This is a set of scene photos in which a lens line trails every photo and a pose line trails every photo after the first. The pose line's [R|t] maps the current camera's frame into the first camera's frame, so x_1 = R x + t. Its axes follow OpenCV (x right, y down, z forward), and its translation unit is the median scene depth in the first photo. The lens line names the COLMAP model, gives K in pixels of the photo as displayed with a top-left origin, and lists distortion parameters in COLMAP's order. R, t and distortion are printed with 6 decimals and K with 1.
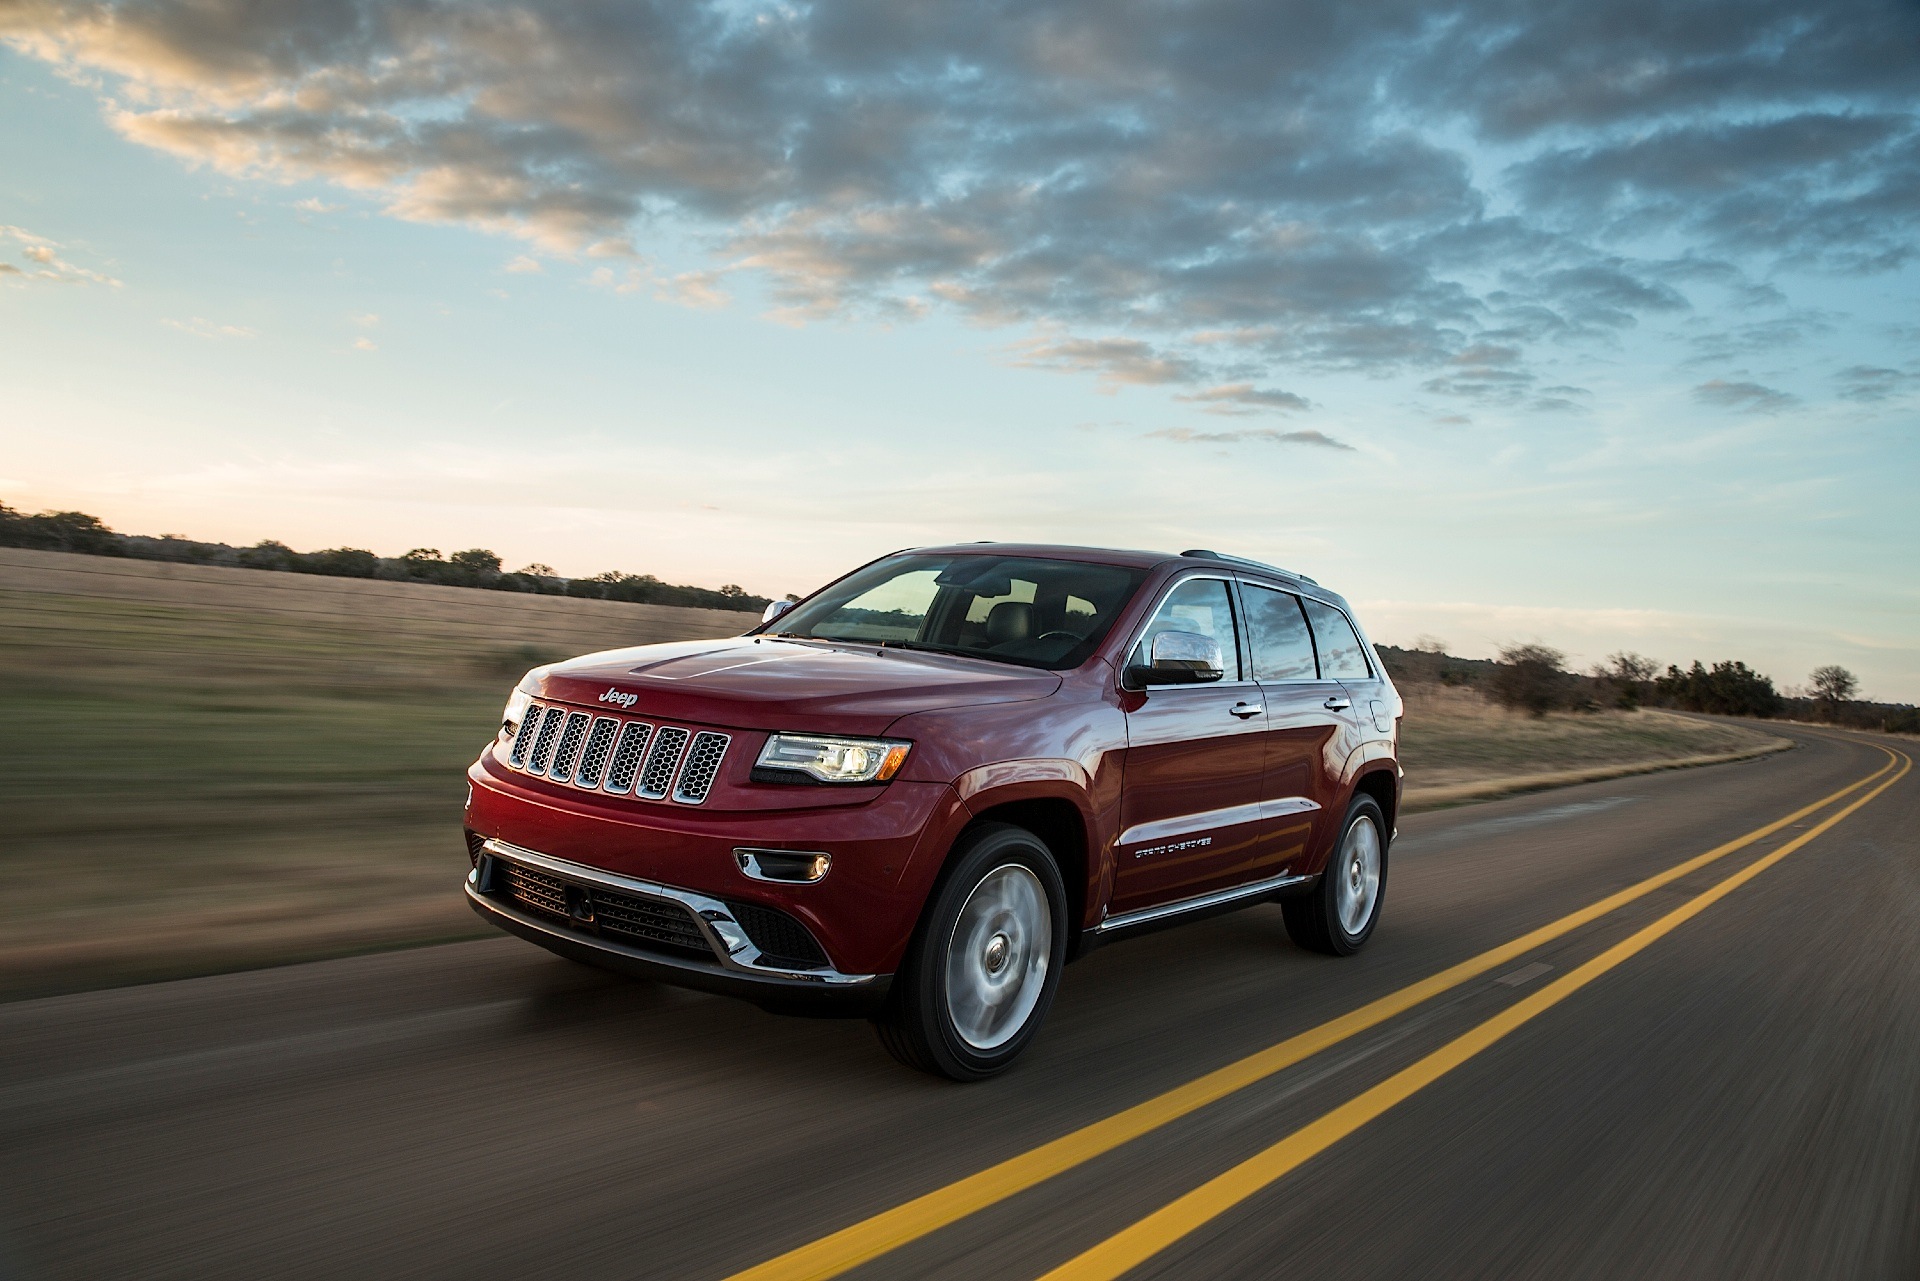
lens RADIAL K [[1447.5, 0, 960.0], [0, 1447.5, 640.5], [0, 0, 1]] dist [-0.005343, -0.000997]
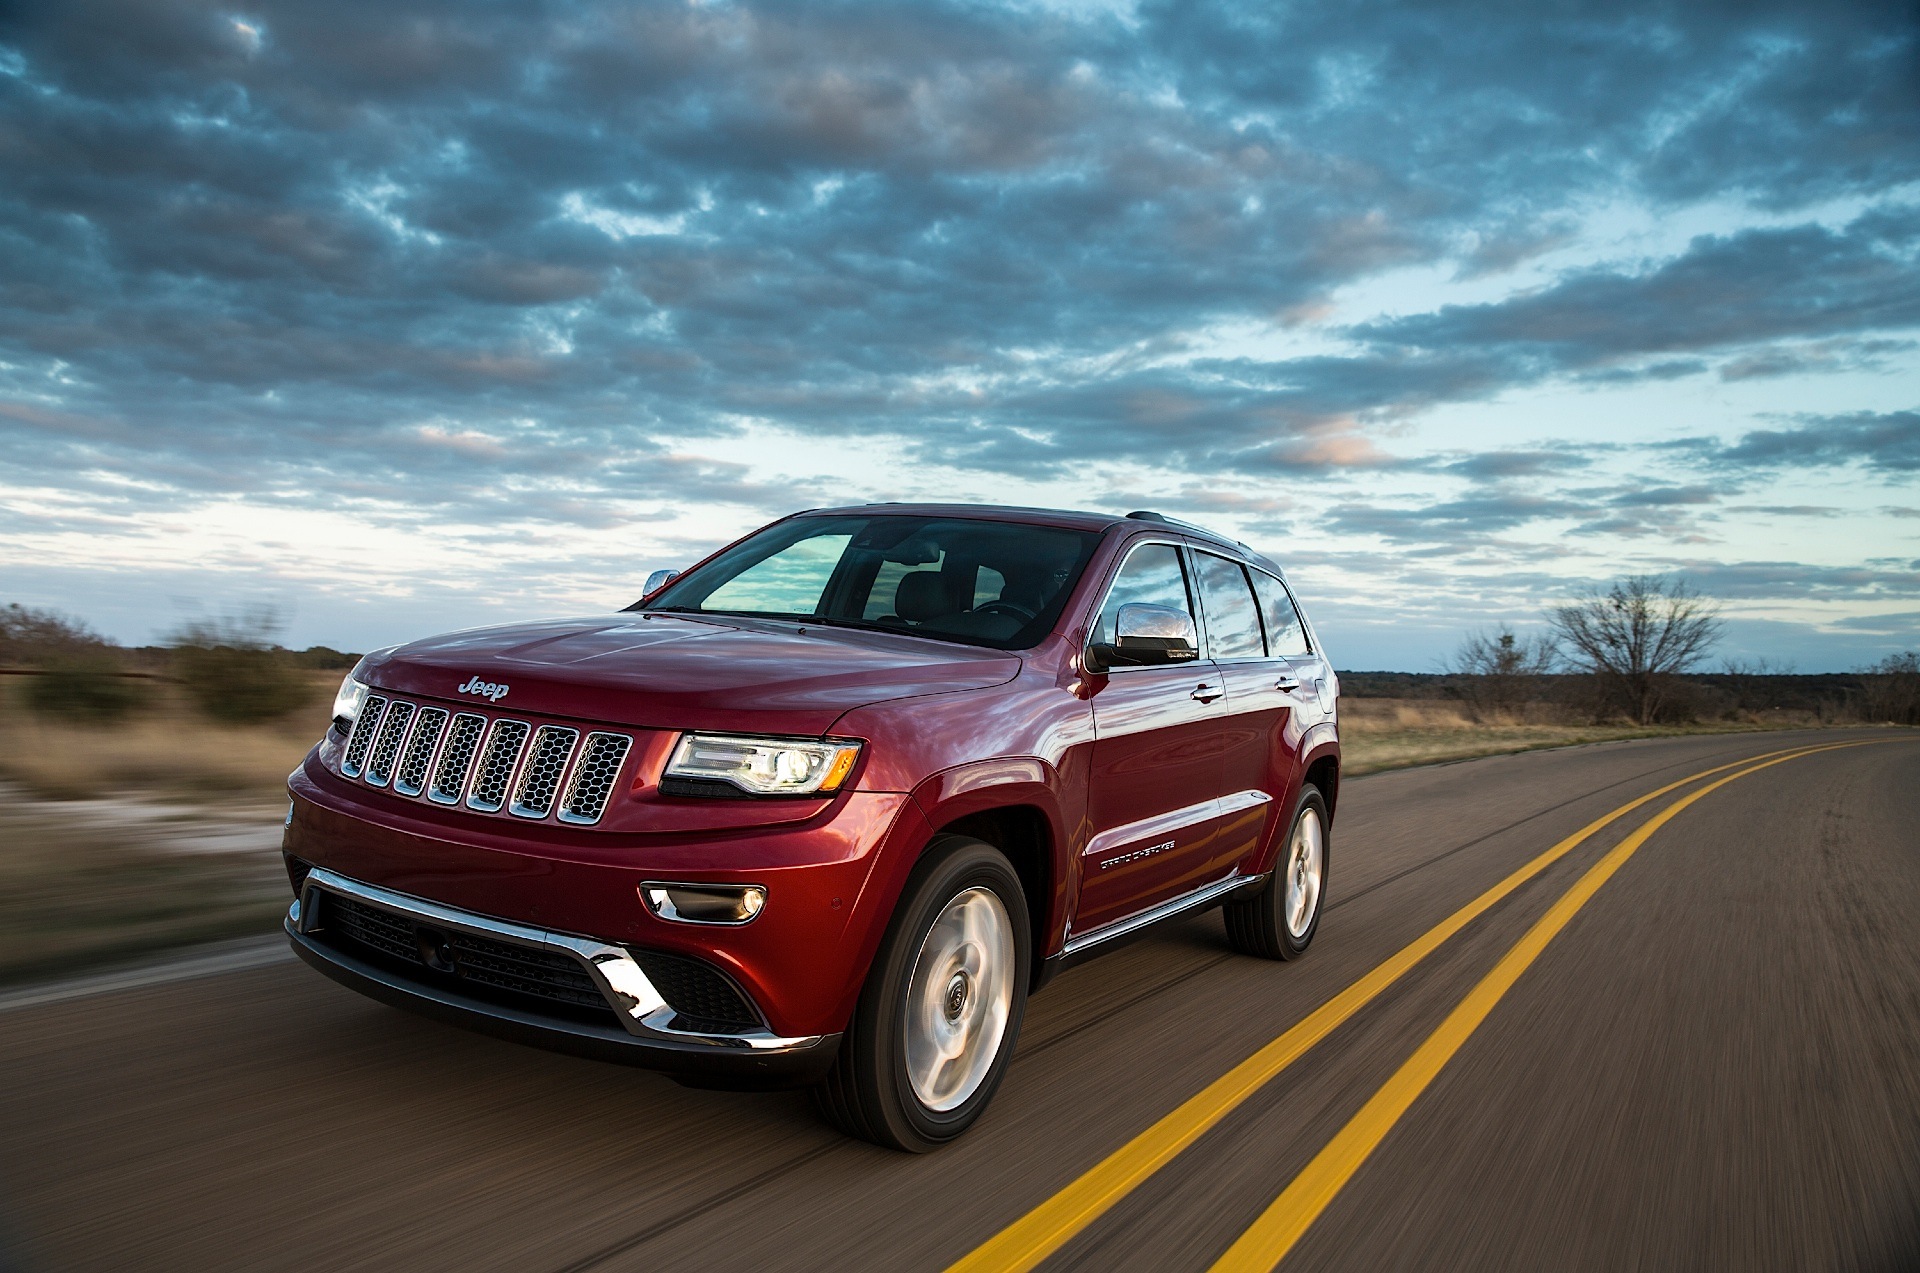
lens RADIAL K [[1466.1, 0, 939.5], [0, 1466.1, 623.3], [0, 0, 1]] dist [0.001543, 0.001138]
pose [[0.995908, -0.004014, 0.090288, -0.057272], [0.003463, 0.999974, 0.006260, -0.000554], [-0.090311, -0.005922, 0.995896, 0.169273]]
